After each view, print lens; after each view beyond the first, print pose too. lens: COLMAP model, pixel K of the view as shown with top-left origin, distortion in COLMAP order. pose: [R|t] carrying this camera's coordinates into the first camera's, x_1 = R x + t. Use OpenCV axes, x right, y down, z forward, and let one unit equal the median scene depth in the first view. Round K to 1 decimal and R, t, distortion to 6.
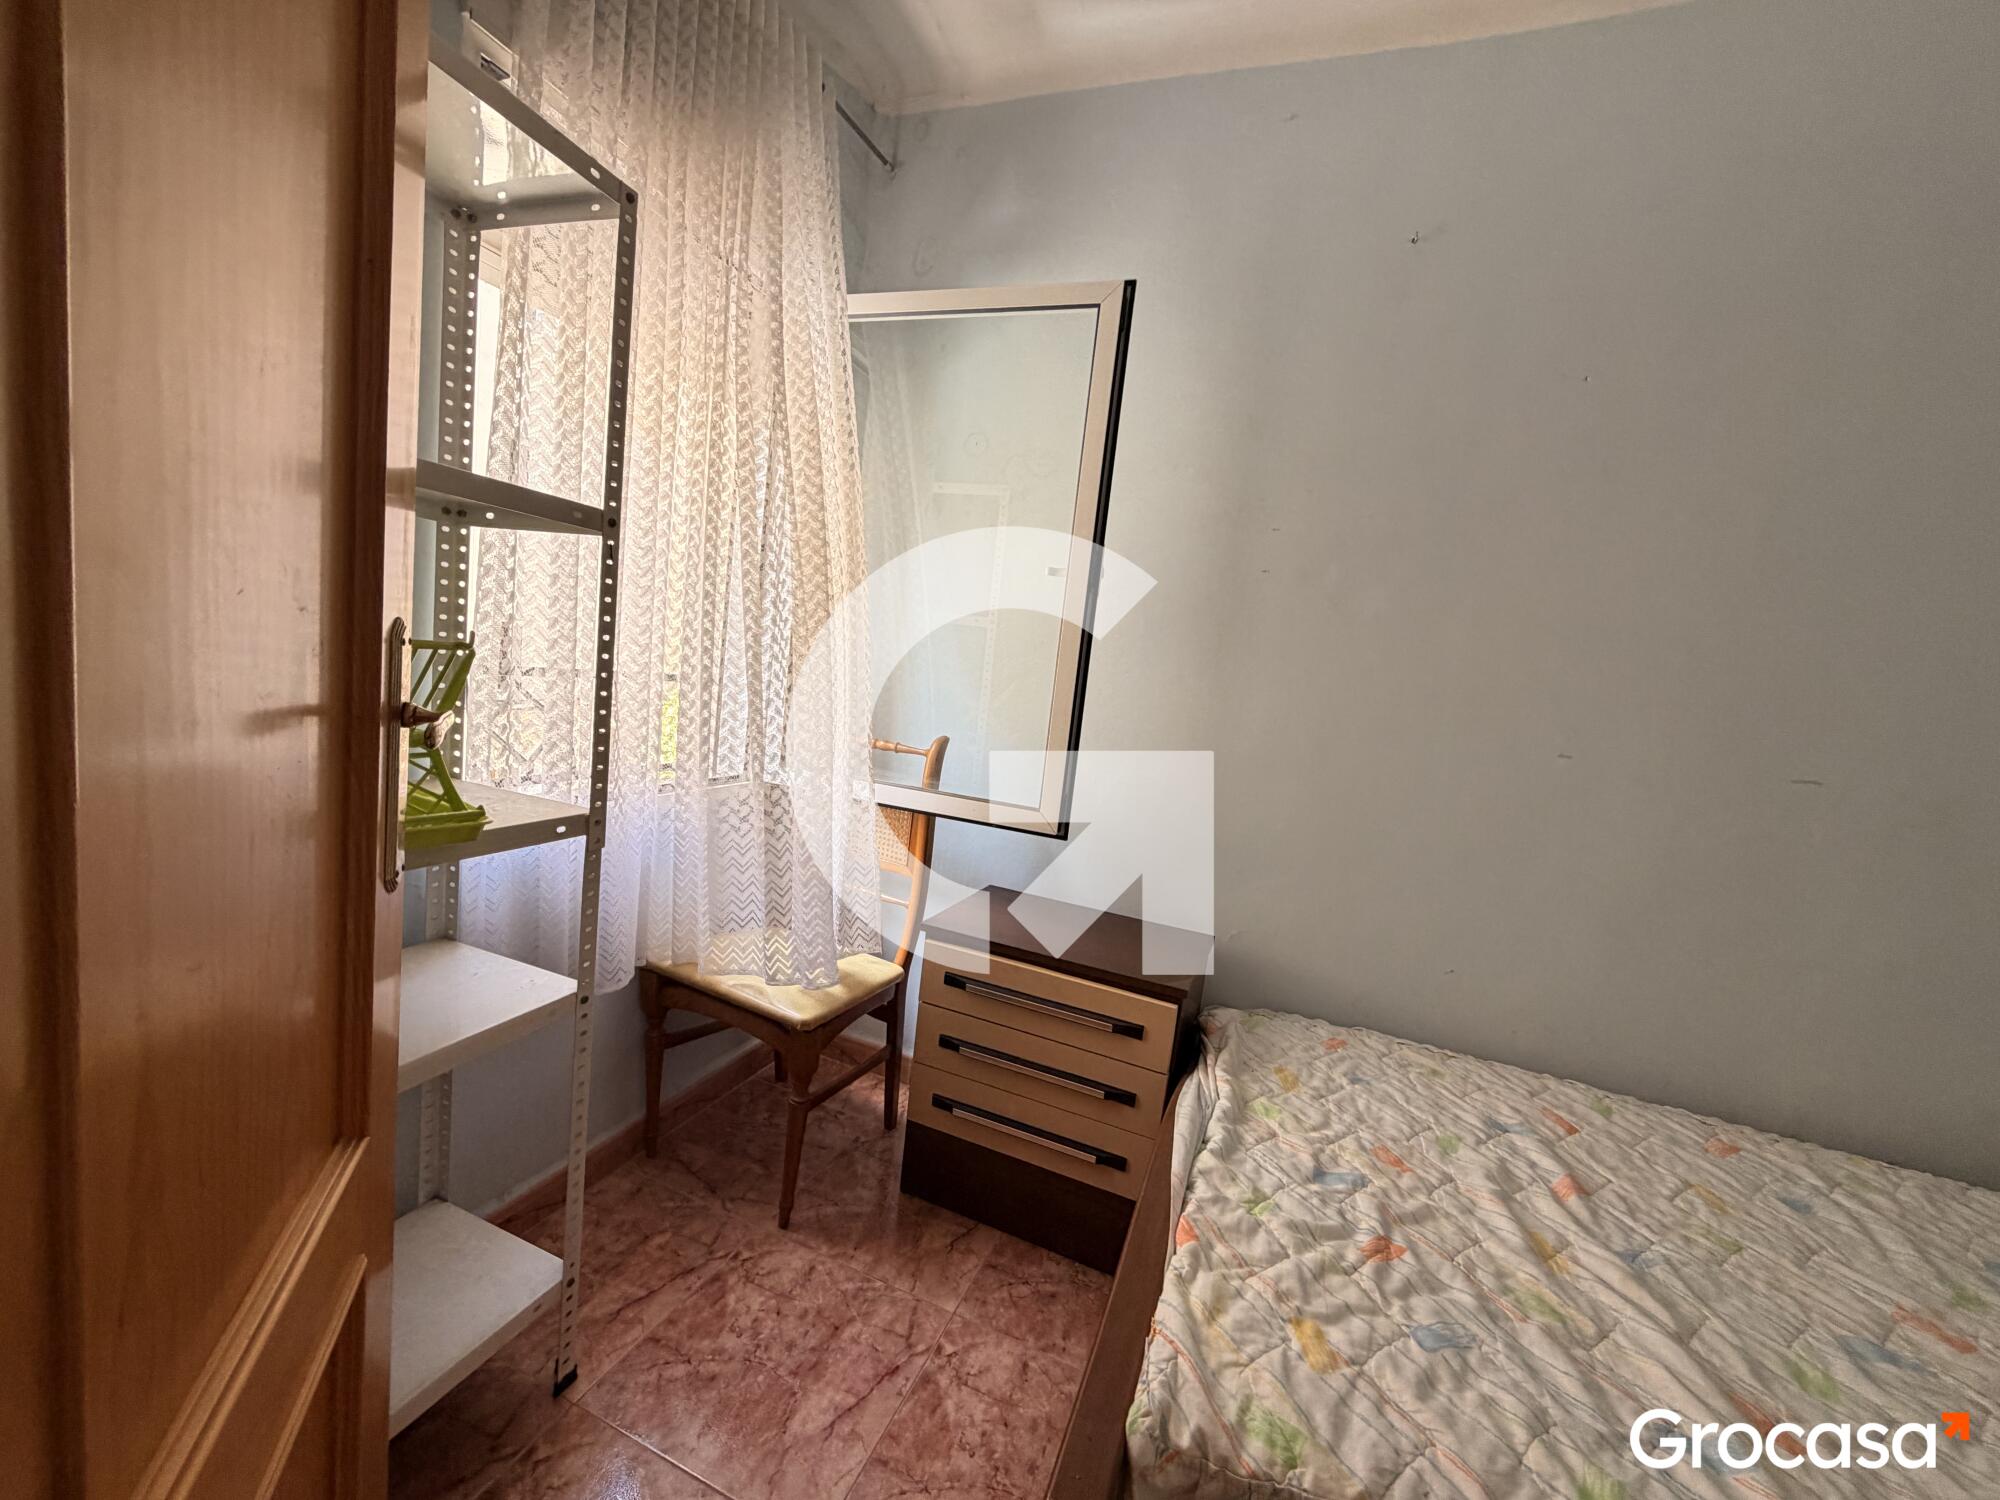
lens RADIAL K [[798.0, 0, 993.7], [0, 798.0, 751.5], [0, 0, 1]] dist [0.000782, -0.000335]
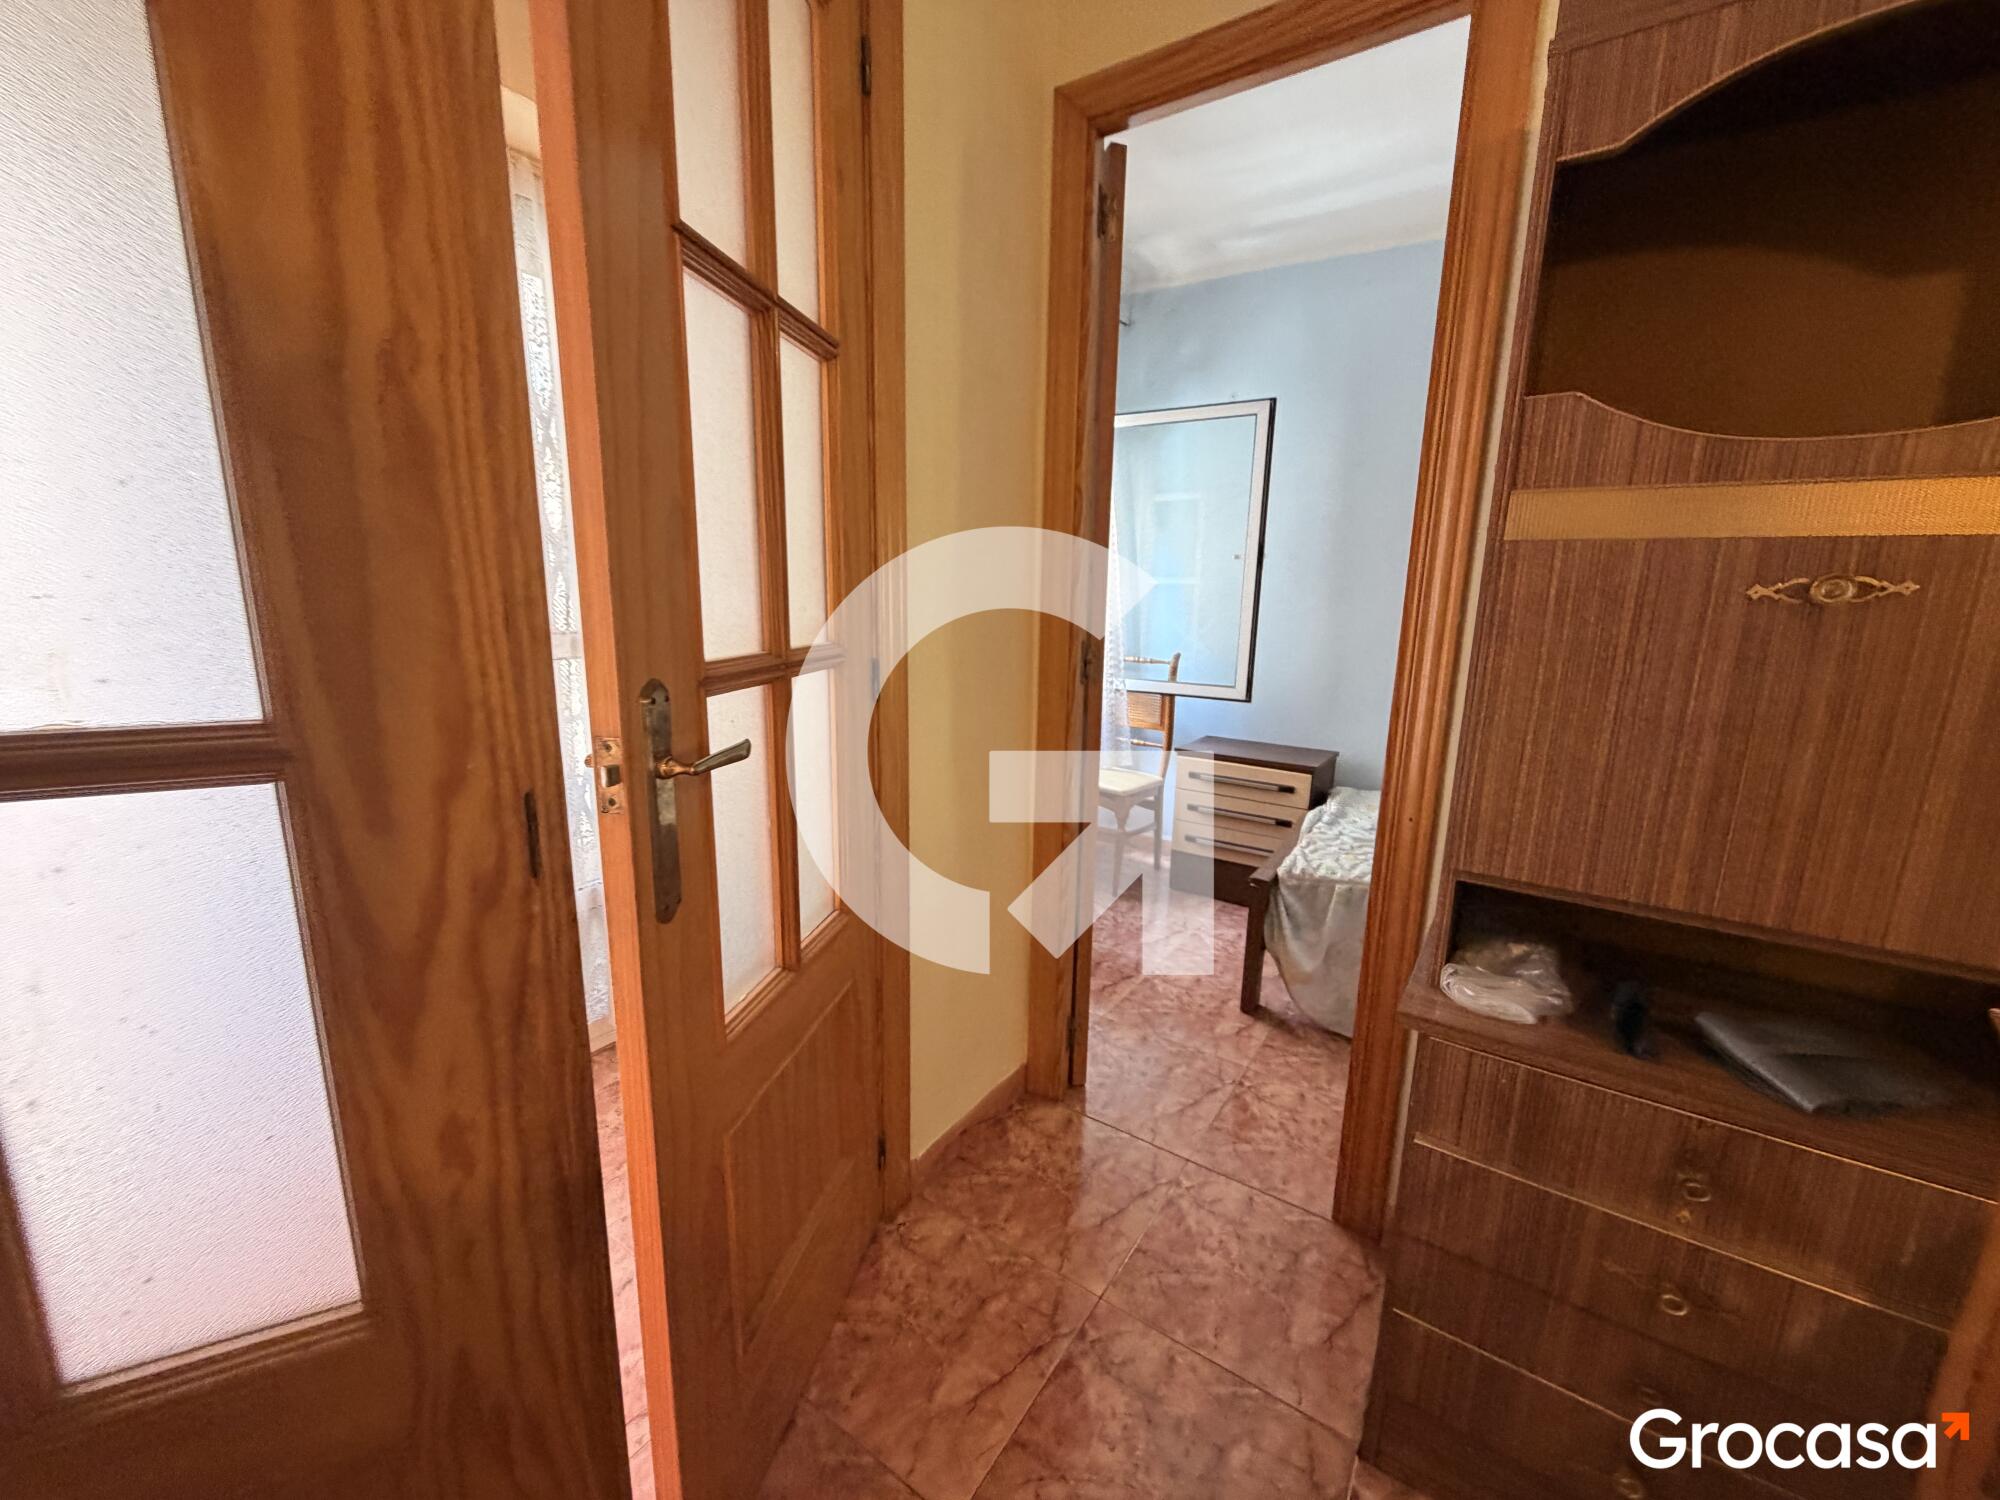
lens RADIAL K [[798.0, 0, 993.7], [0, 798.0, 751.5], [0, 0, 1]] dist [0.000782, -0.000335]
pose [[0.972815, -0.049378, -0.226257, -0.116740], [0.066717, 0.995339, 0.069633, 0.083163], [0.221764, -0.082835, 0.971575, -1.444437]]
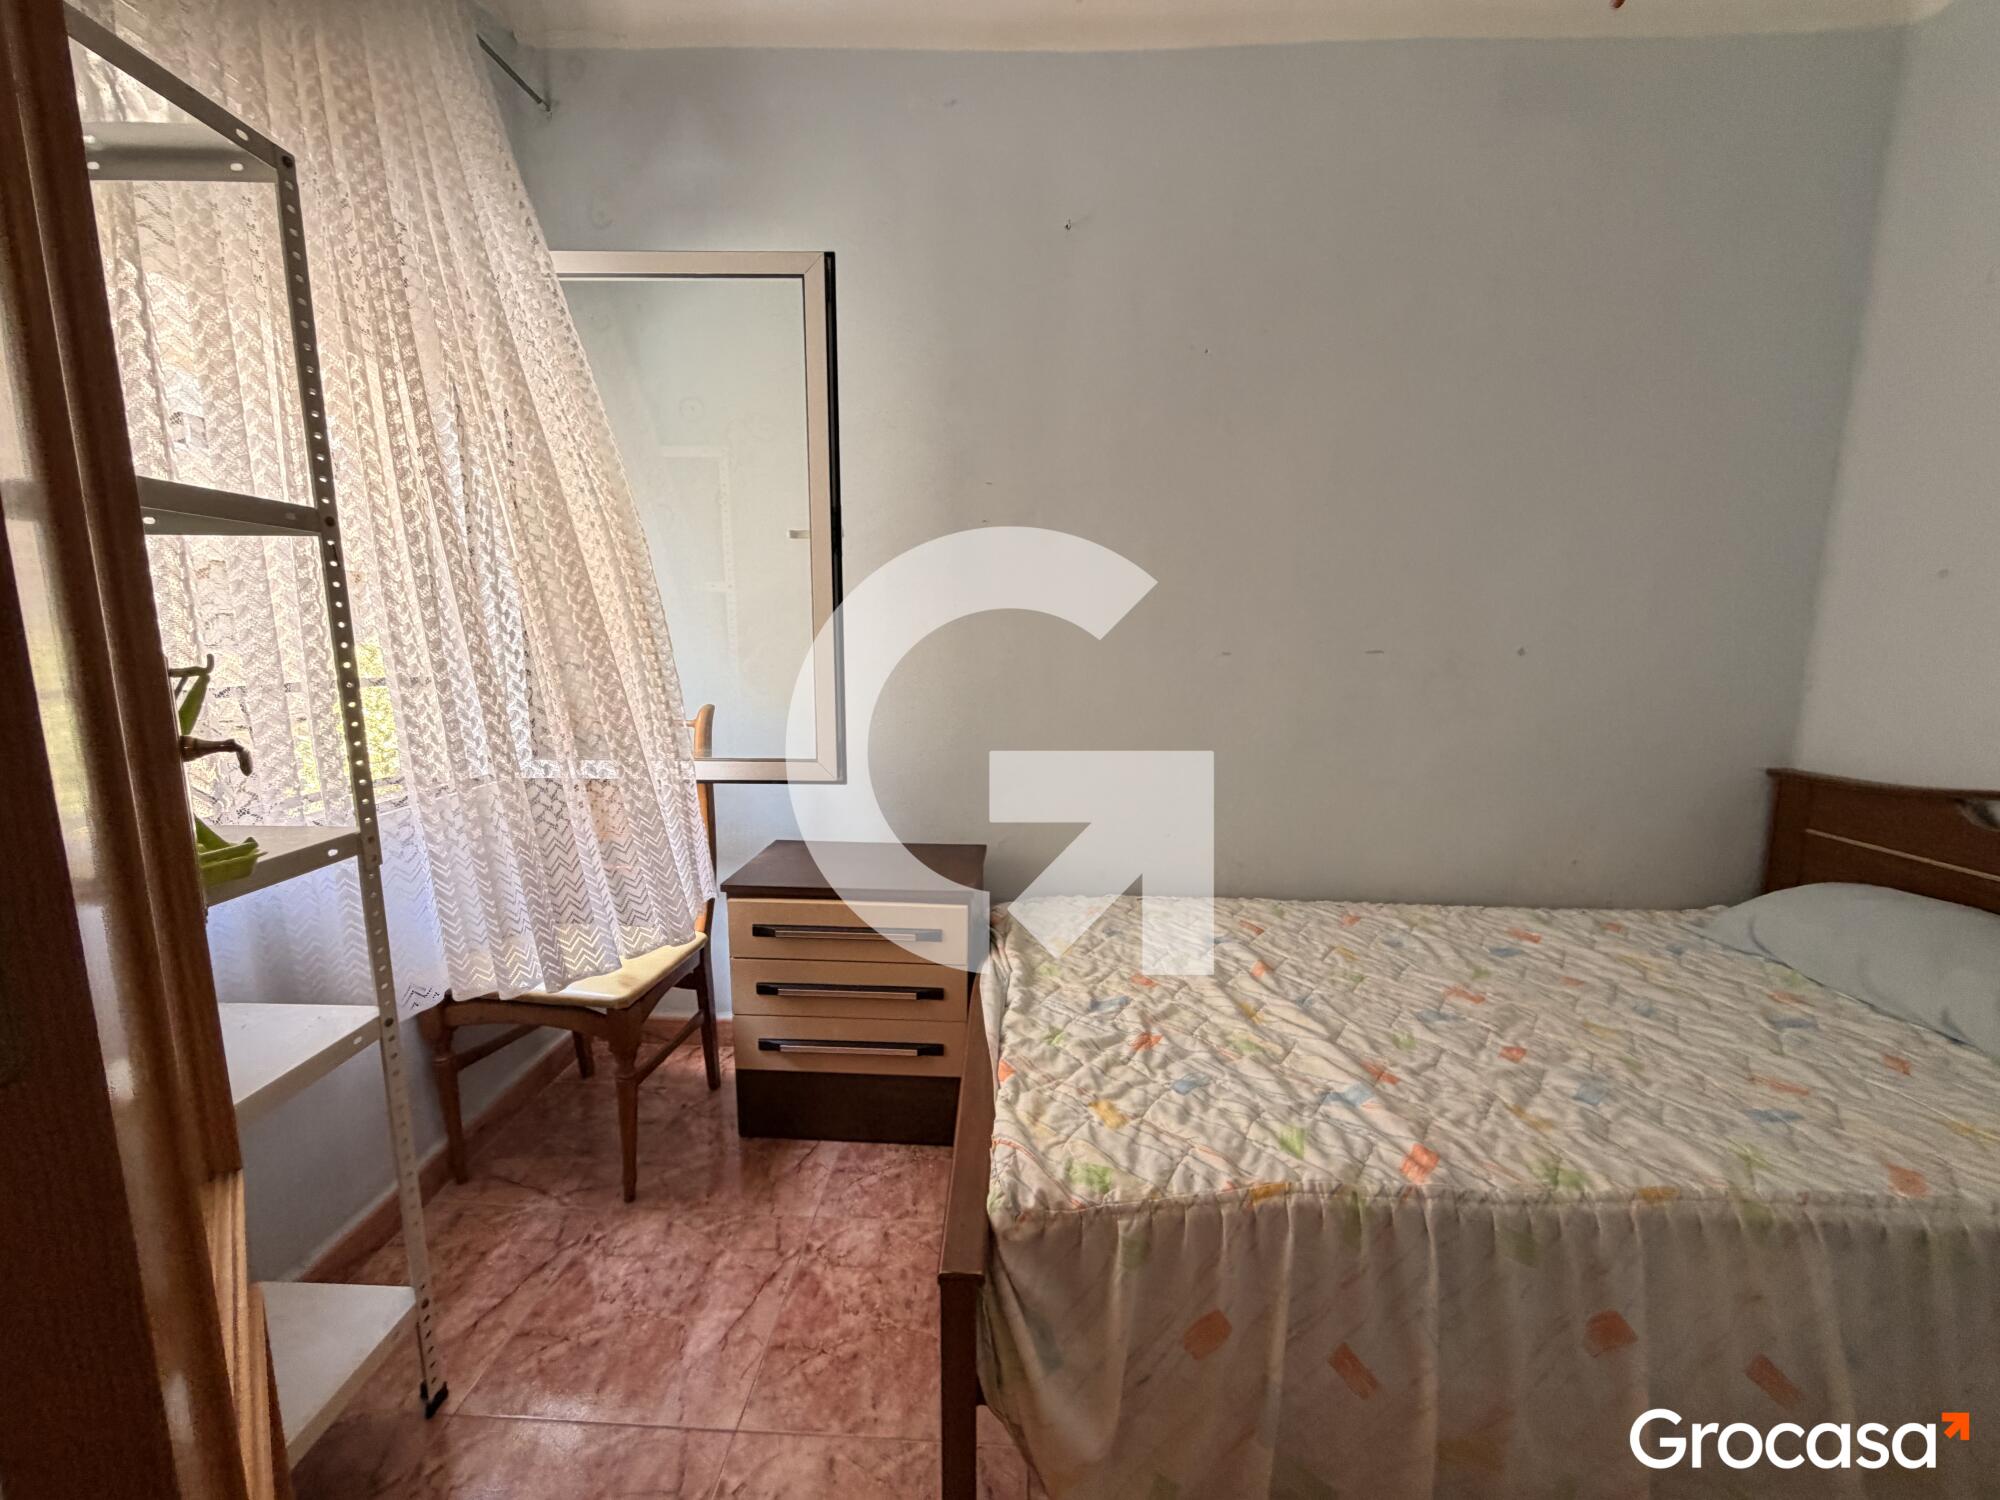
lens RADIAL K [[796.9, 0, 996.8], [0, 796.9, 752.6], [0, 0, 1]] dist [-0.000044, -0.000037]
pose [[0.937353, -0.154308, 0.312344, -0.074253], [0.133823, 0.987255, 0.086130, 0.004274], [-0.321653, -0.038935, 0.946057, -0.135137]]
